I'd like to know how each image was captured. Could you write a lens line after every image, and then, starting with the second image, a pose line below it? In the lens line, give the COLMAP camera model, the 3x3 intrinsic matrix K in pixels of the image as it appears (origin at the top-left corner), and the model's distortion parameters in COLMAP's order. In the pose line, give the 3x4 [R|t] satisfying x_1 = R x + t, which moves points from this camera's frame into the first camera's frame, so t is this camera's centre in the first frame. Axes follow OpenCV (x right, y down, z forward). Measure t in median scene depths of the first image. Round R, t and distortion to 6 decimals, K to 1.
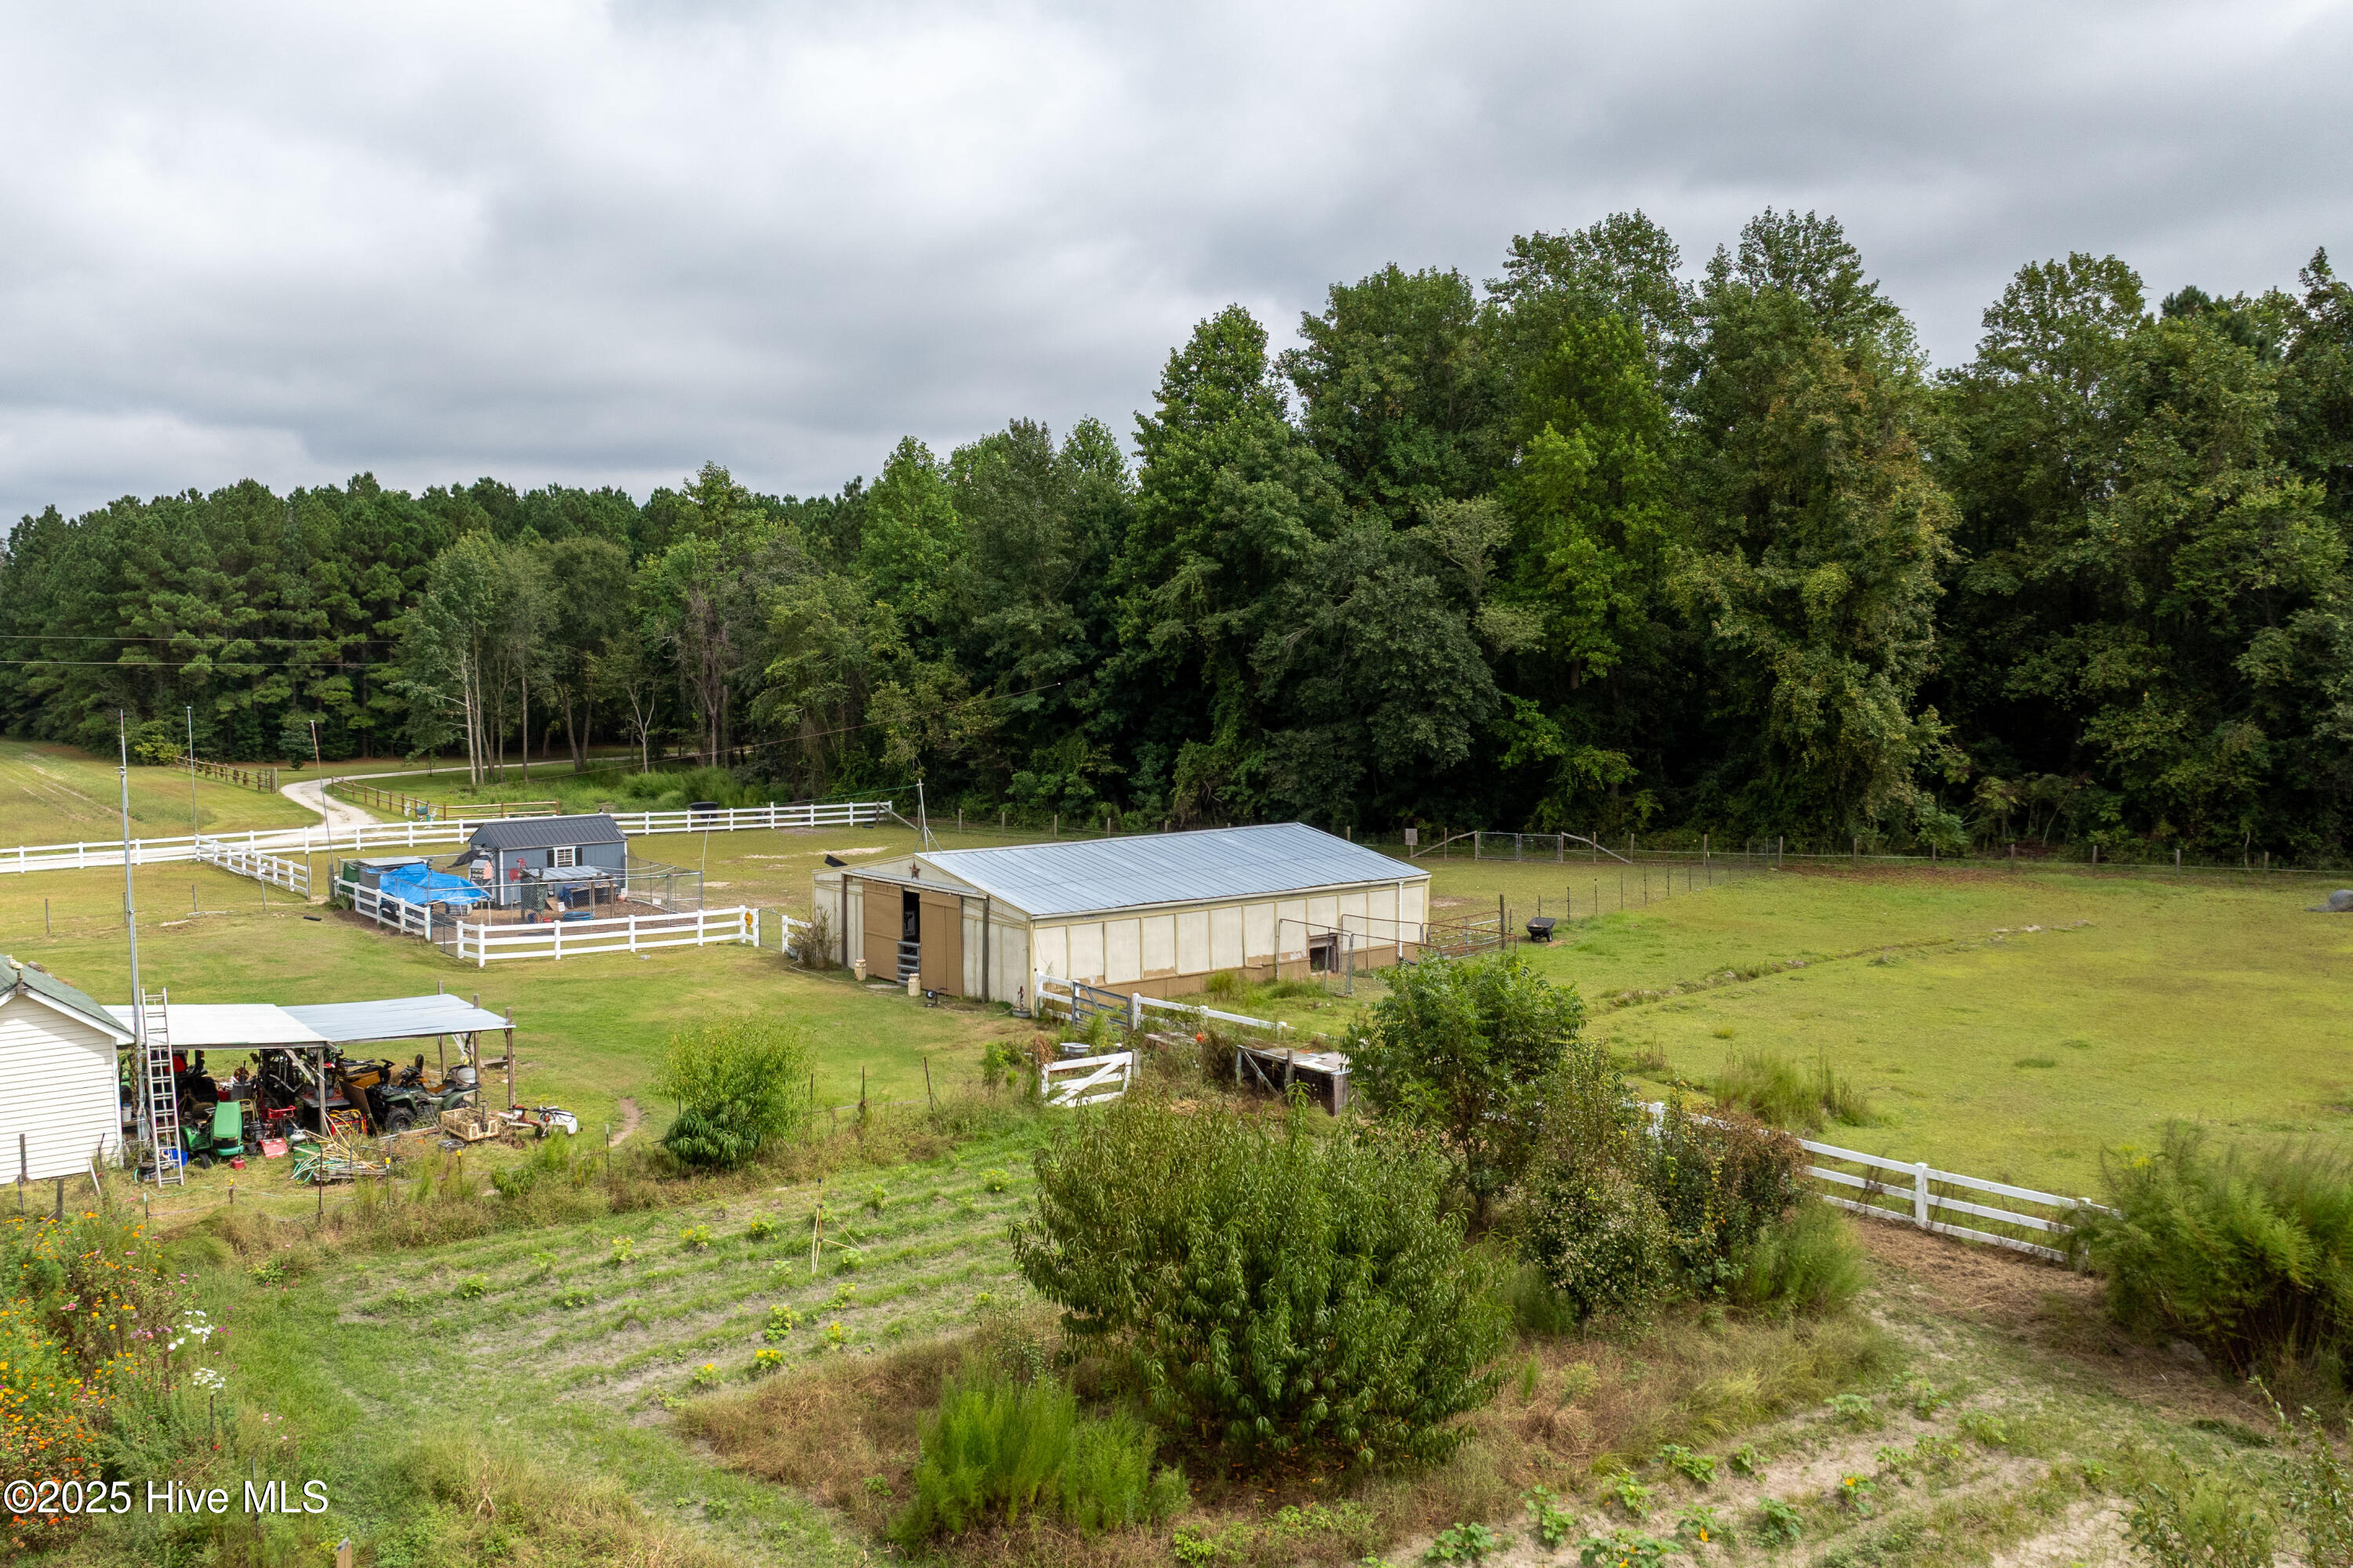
lens RADIAL K [[1678.1, 0, 1176.5], [0, 1678.1, 784.0], [0, 0, 1]] dist [-0.009527, -0.002212]
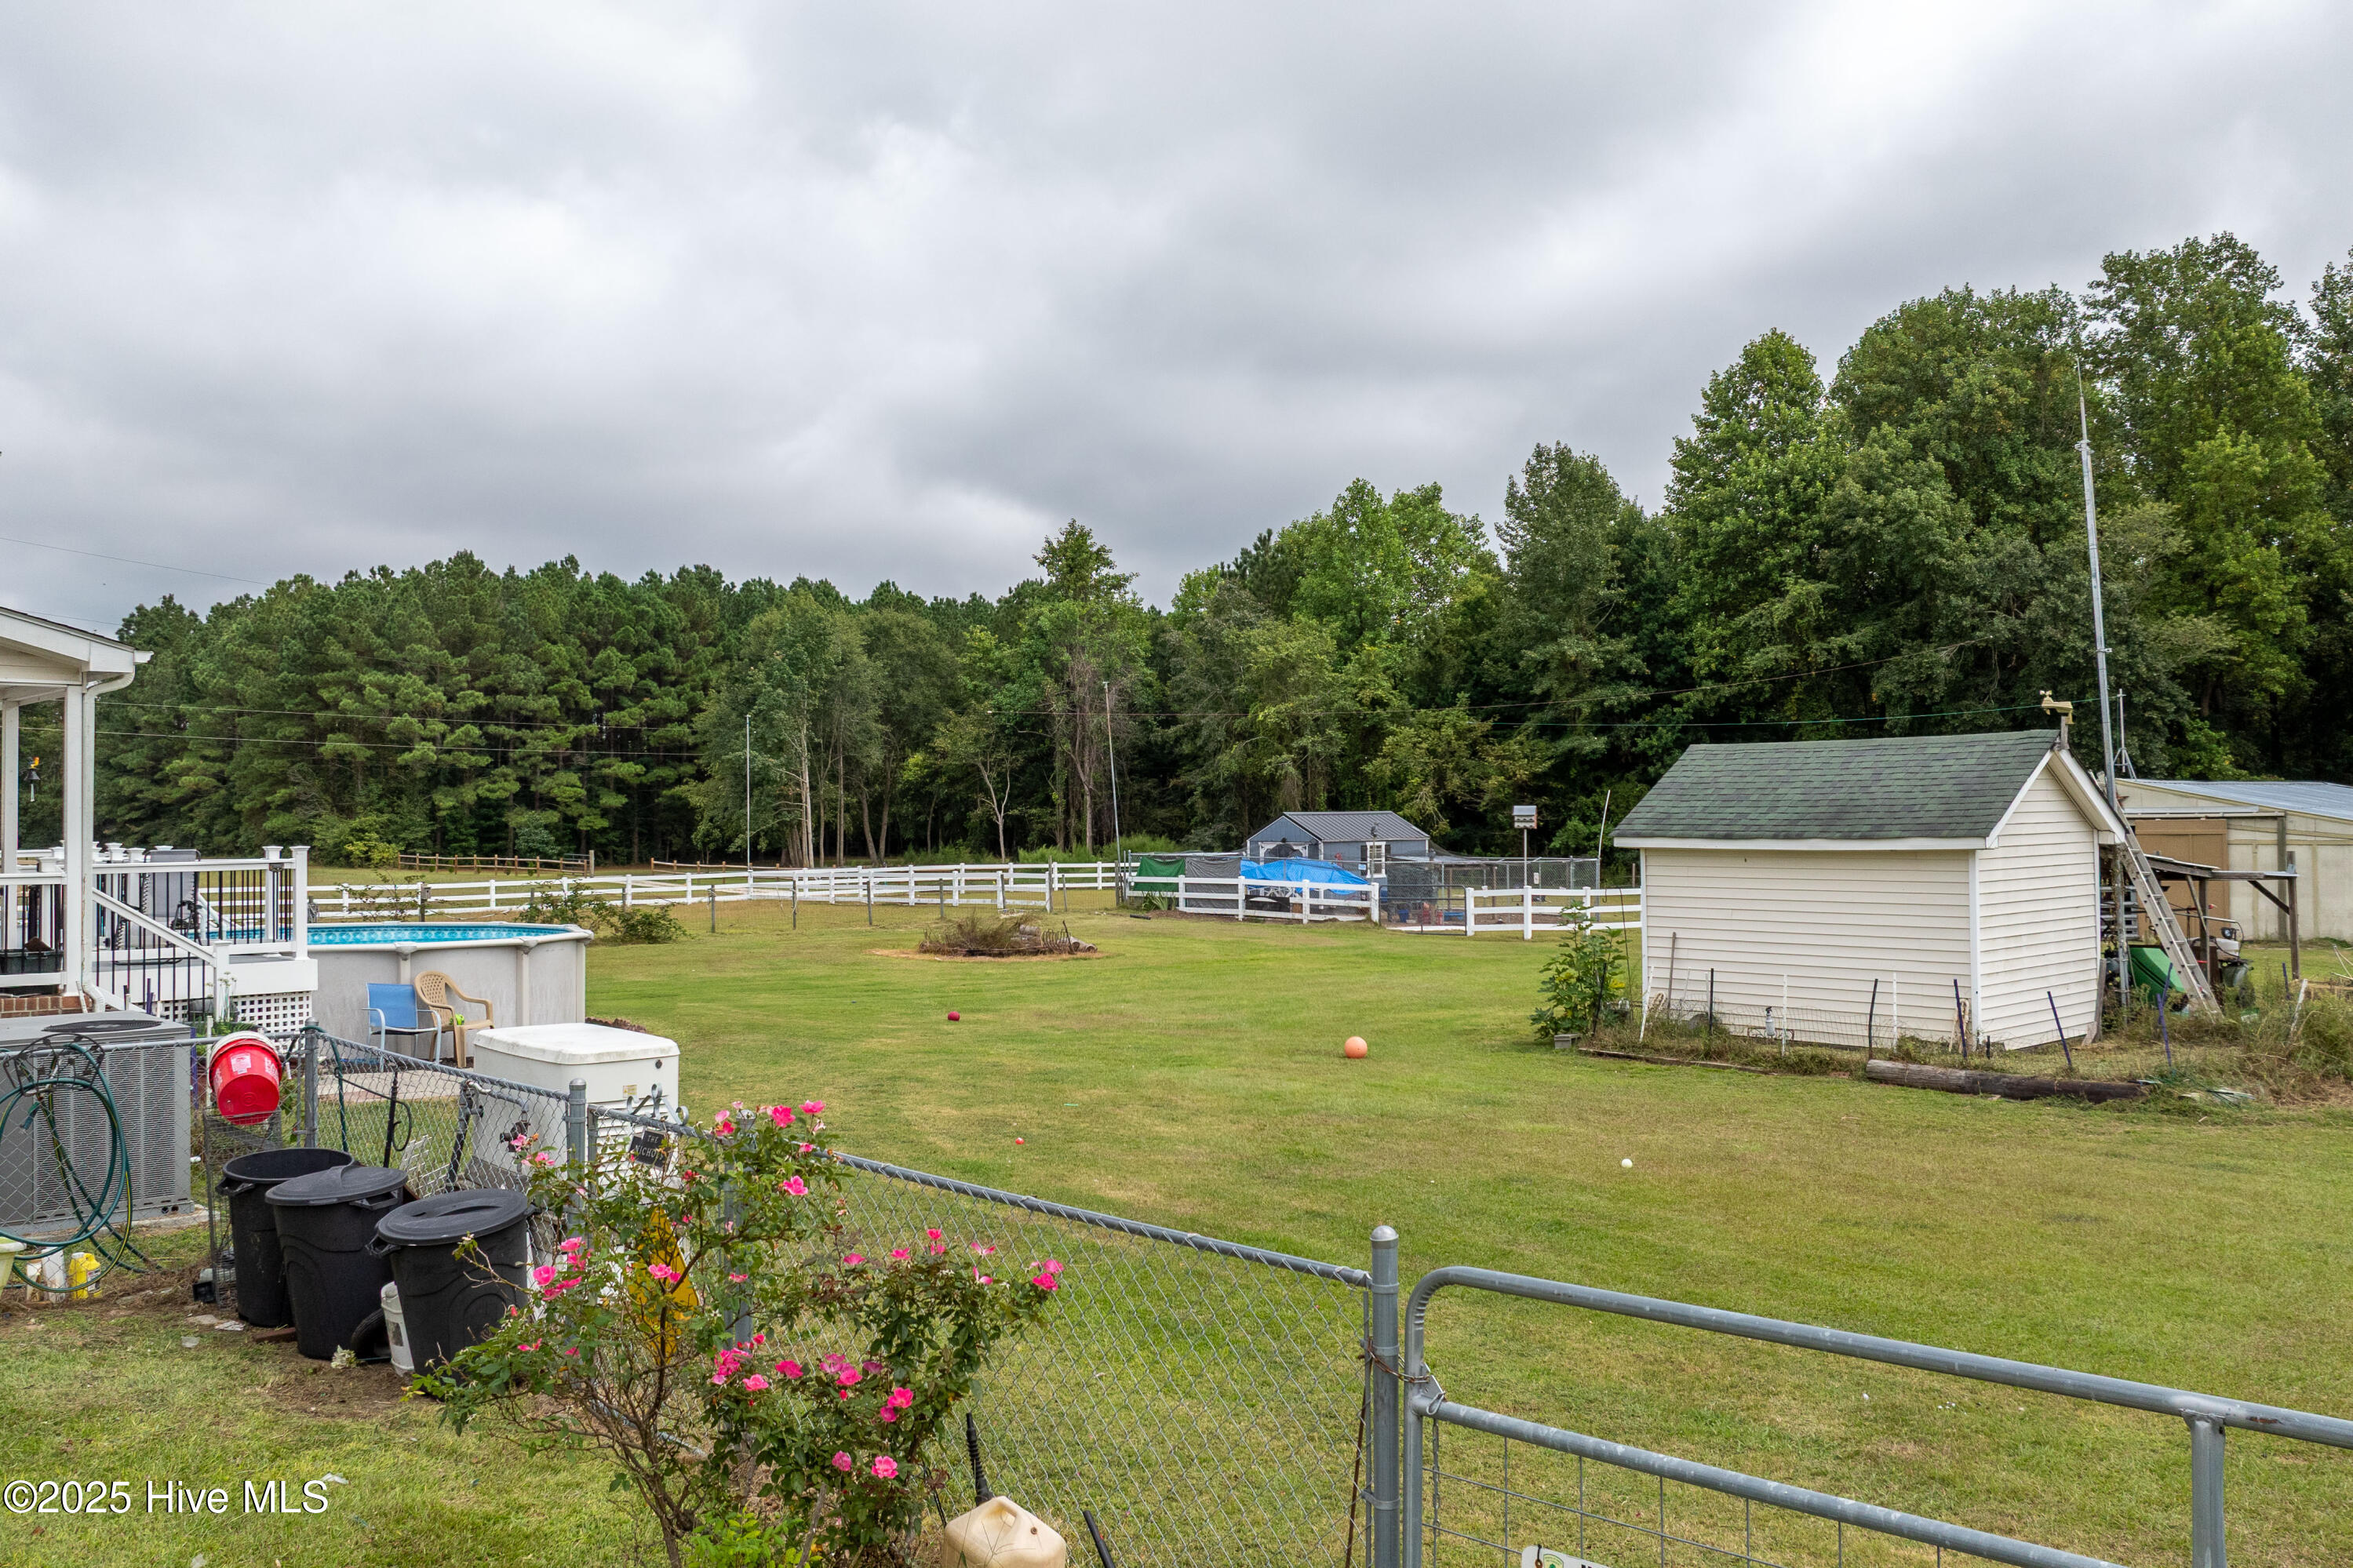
lens RADIAL K [[1649.5, 0, 1177.0], [0, 1649.5, 836.9], [0, 0, 1]] dist [-0.008587, -0.005169]
pose [[0.992879, -0.004180, 0.119050, -0.291945], [0.015121, 0.995723, -0.091148, 0.056154], [-0.118160, 0.092299, 0.988696, 0.105314]]
